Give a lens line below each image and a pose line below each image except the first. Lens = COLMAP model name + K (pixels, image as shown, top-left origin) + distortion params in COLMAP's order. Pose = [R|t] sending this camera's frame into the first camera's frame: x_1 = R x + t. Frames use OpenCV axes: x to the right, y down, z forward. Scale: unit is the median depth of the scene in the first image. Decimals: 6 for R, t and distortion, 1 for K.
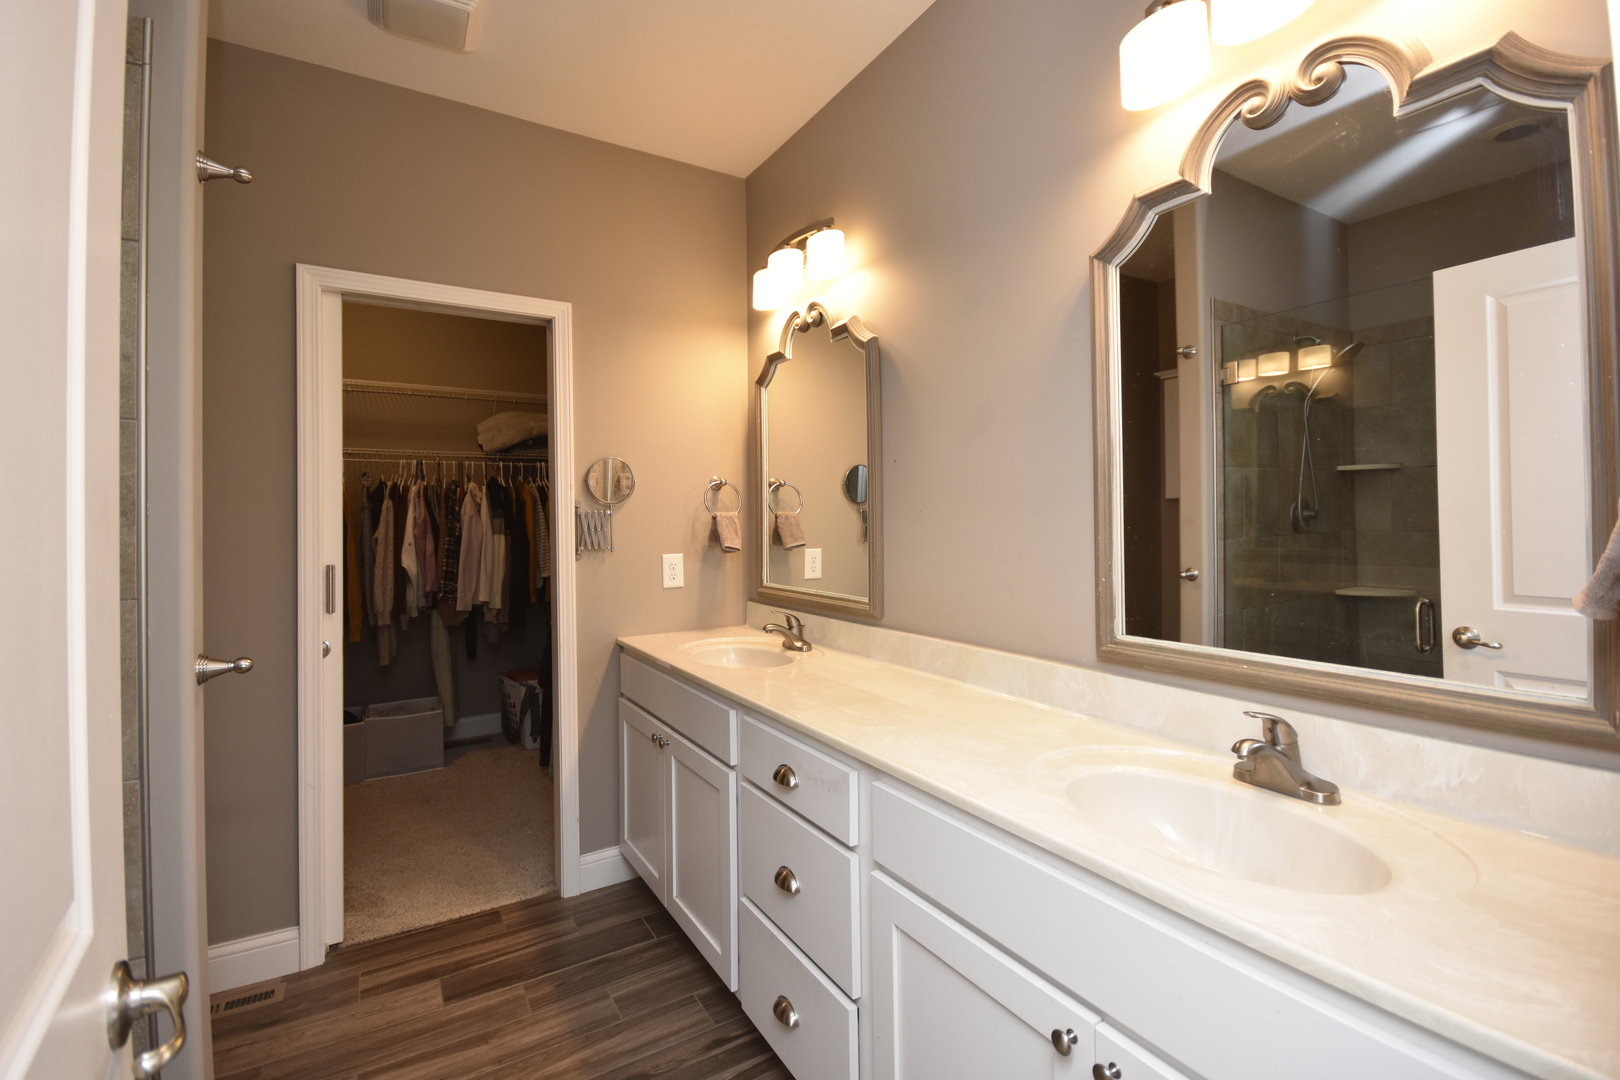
lens RADIAL K [[710.6, 0, 802.2], [0, 710.6, 516.1], [0, 0, 1]] dist [0.000419, -0.000878]
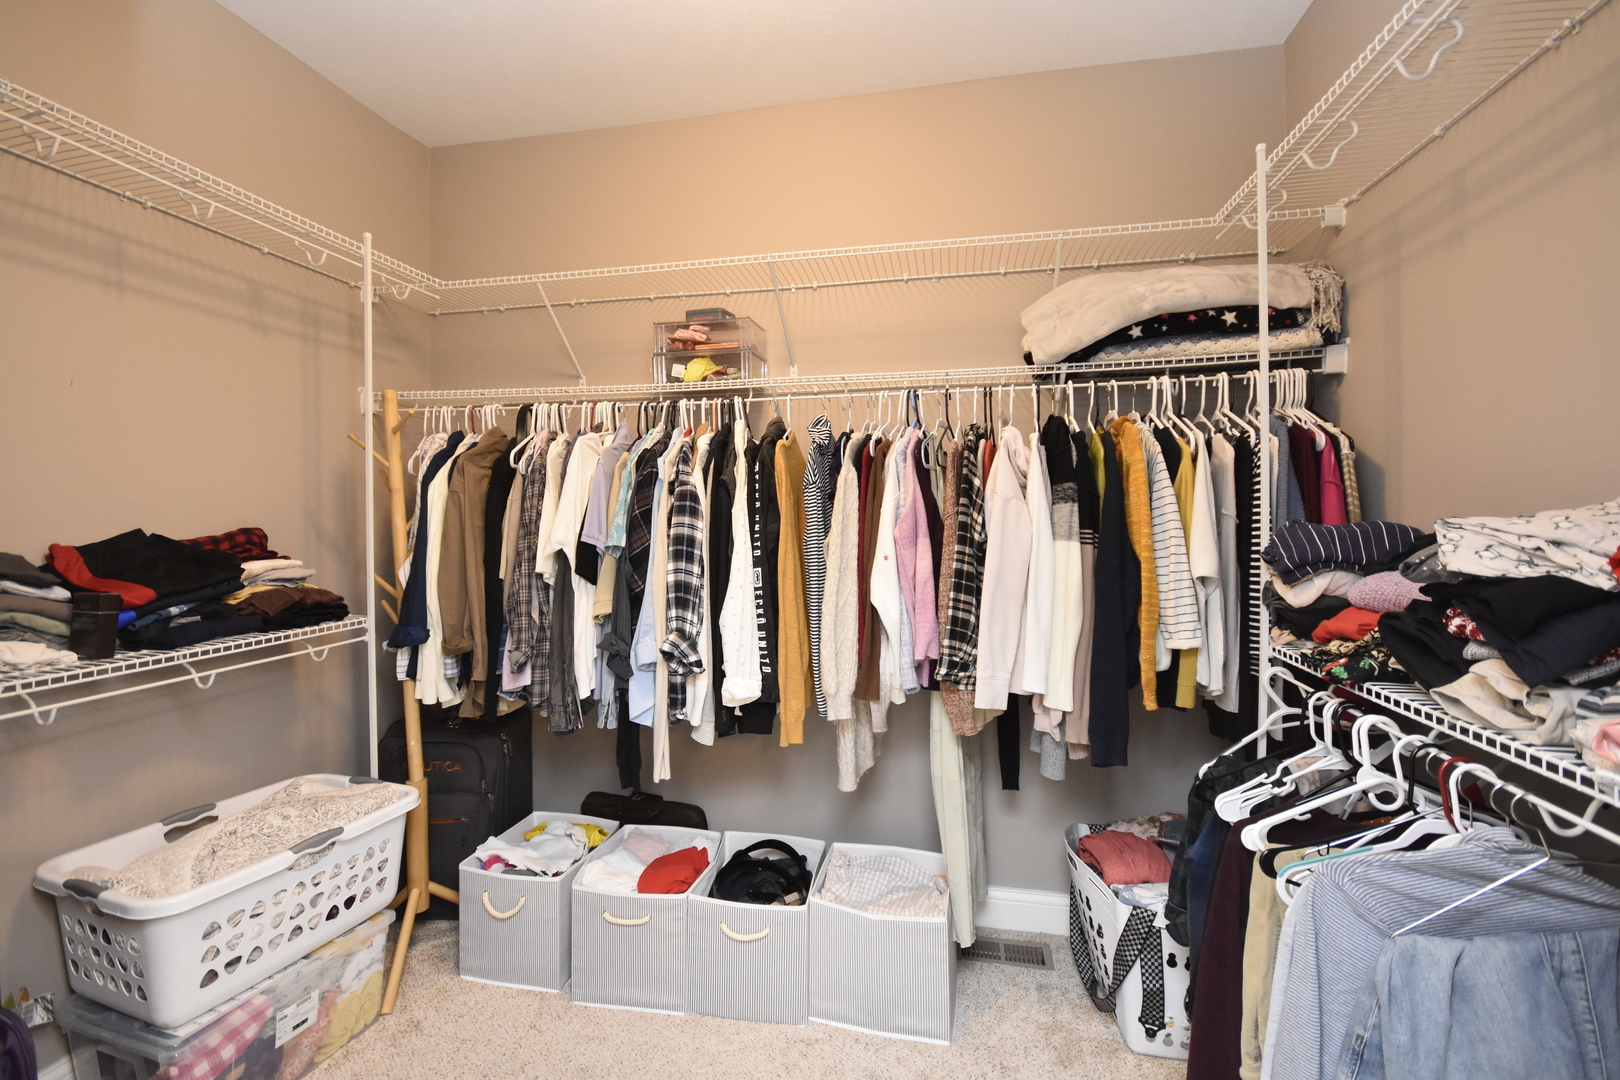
lens RADIAL K [[710.6, 0, 802.2], [0, 710.6, 516.1], [0, 0, 1]] dist [0.000419, -0.000878]
pose [[0.738223, 0.008603, -0.674502, -0.255273], [0.003733, 0.999851, 0.016838, 0.003174], [0.674546, -0.014948, 0.738081, 0.574383]]
